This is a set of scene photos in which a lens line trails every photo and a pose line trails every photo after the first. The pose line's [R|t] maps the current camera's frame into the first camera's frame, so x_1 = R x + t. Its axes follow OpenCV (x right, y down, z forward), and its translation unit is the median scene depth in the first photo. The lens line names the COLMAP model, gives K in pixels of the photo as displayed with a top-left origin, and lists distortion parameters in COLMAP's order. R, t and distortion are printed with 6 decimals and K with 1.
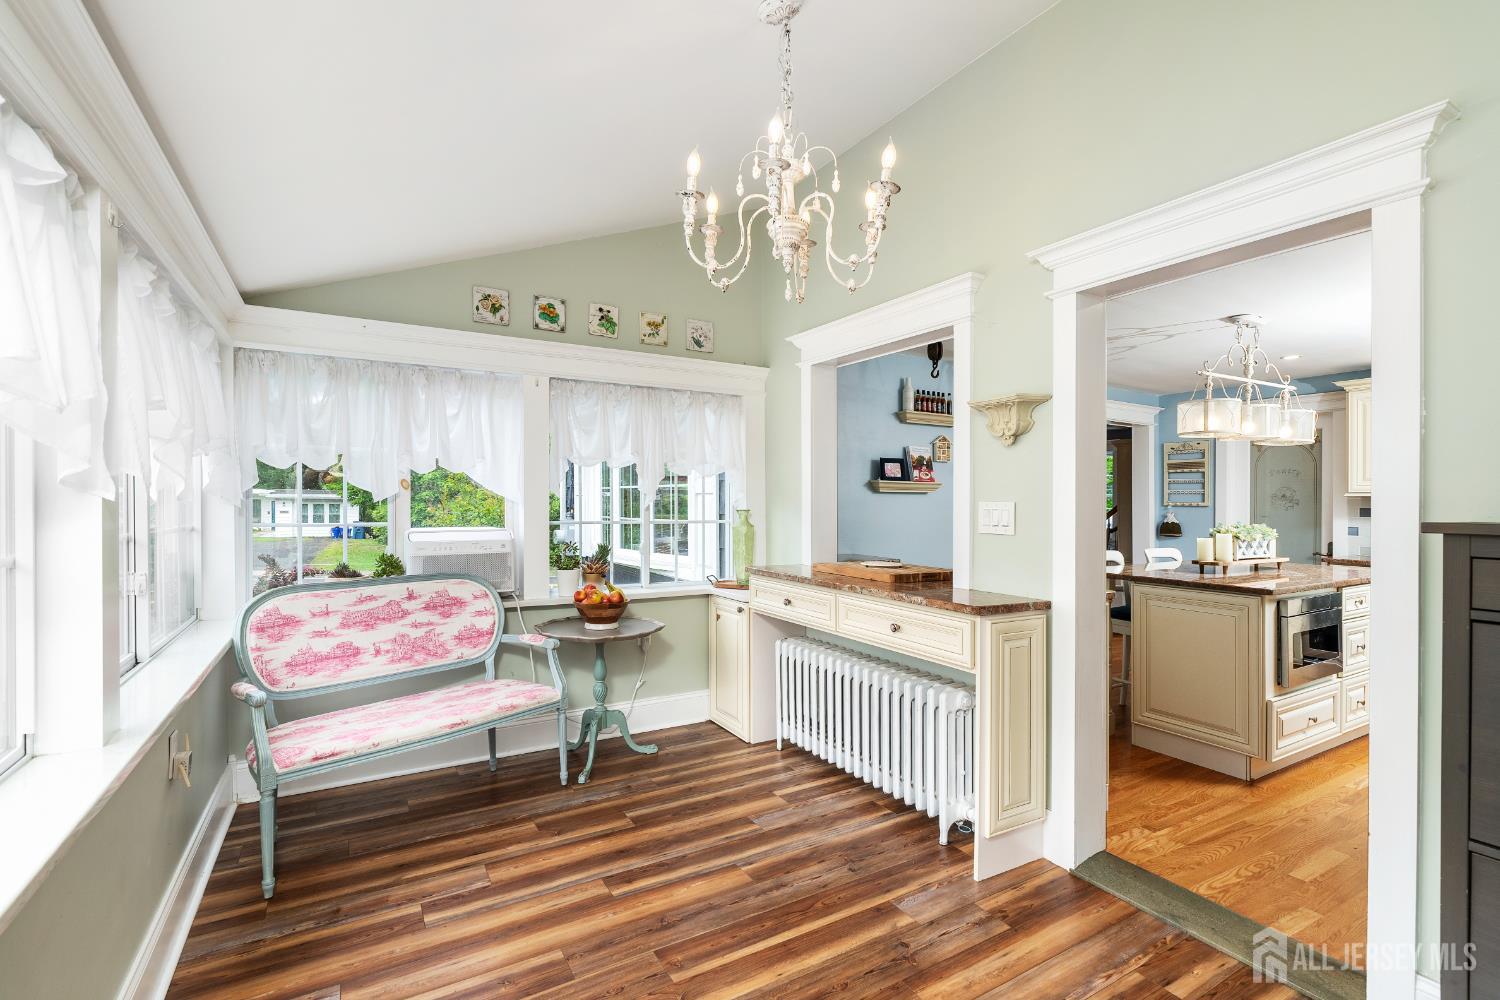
lens RADIAL K [[681.8, 0, 752.7], [0, 681.8, 503.8], [0, 0, 1]] dist [-0.000956, 0.000385]
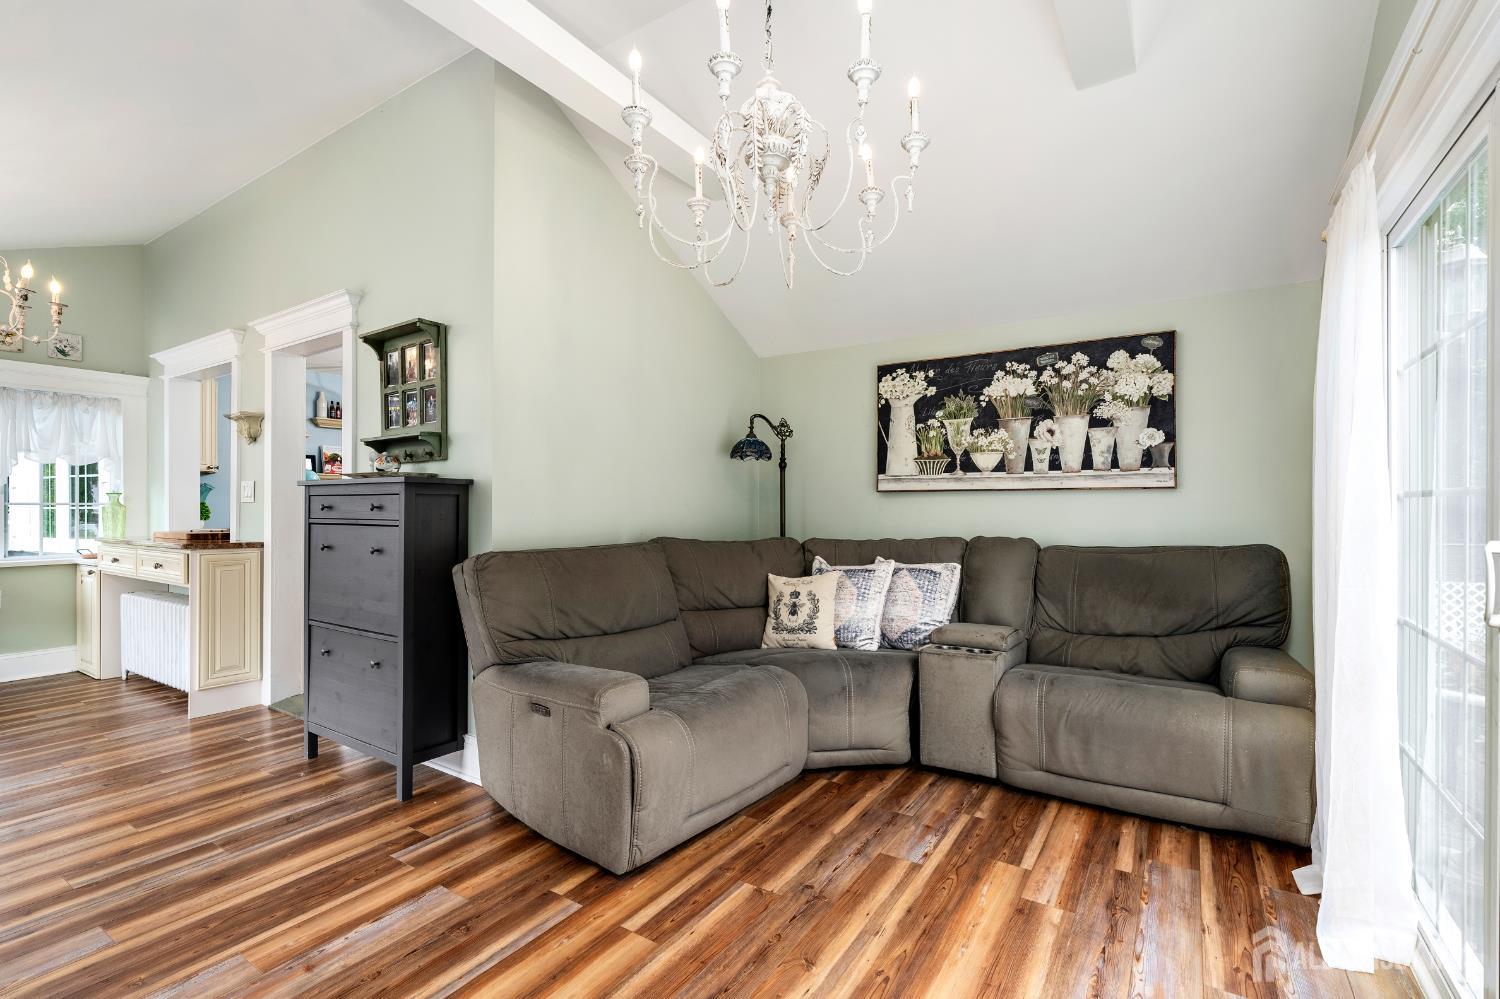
lens RADIAL K [[681.8, 0, 752.7], [0, 681.8, 503.3], [0, 0, 1]] dist [-0.000956, 0.000385]
pose [[0.900426, -0.007139, 0.434950, 0.481227], [0.010301, 0.999935, -0.004911, 0.044233], [-0.434887, 0.008902, 0.900441, -0.582310]]
